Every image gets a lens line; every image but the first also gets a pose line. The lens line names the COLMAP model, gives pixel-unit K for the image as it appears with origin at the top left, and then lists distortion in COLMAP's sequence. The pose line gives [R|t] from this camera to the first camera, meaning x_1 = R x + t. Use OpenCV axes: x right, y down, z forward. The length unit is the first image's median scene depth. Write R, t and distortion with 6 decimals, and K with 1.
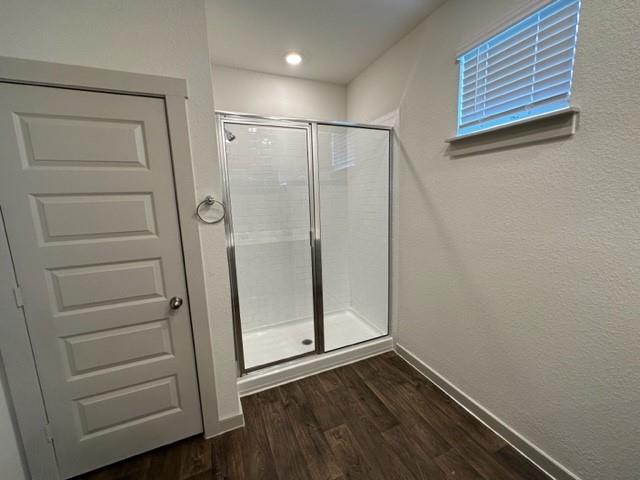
lens RADIAL K [[260.7, 0, 320.5], [0, 260.7, 239.1], [0, 0, 1]] dist [0.000521, -0.000225]
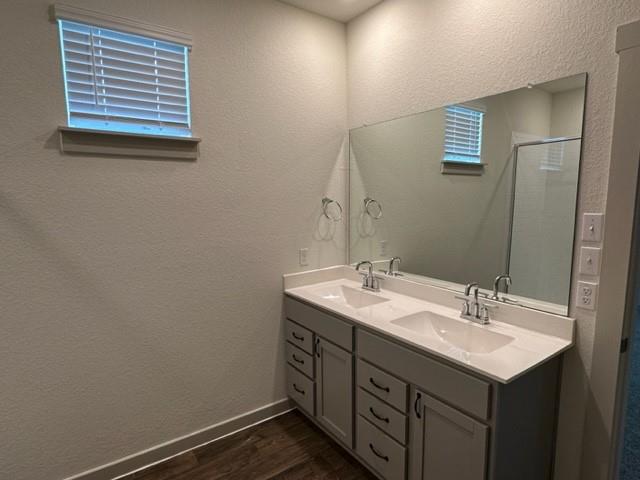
lens RADIAL K [[370.0, 0, 319.4], [0, 370.0, 241.5], [0, 0, 1]] dist [0.007902, -0.000287]
pose [[-0.201207, -0.078404, 0.976406, -0.478484], [0.167413, 0.979373, 0.113141, -0.057582], [-0.965136, 0.186228, -0.183931, 0.424496]]
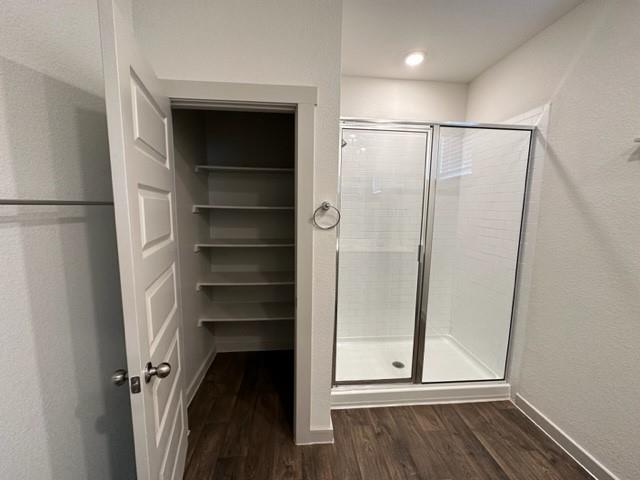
lens RADIAL K [[260.7, 0, 318.3], [0, 260.7, 238.8], [0, 0, 1]] dist [0.000521, -0.000225]
pose [[0.947601, 0.084230, -0.308151, -0.095695], [-0.093521, 0.995497, -0.015480, -0.004607], [0.305460, 0.043487, 0.951211, 0.037641]]
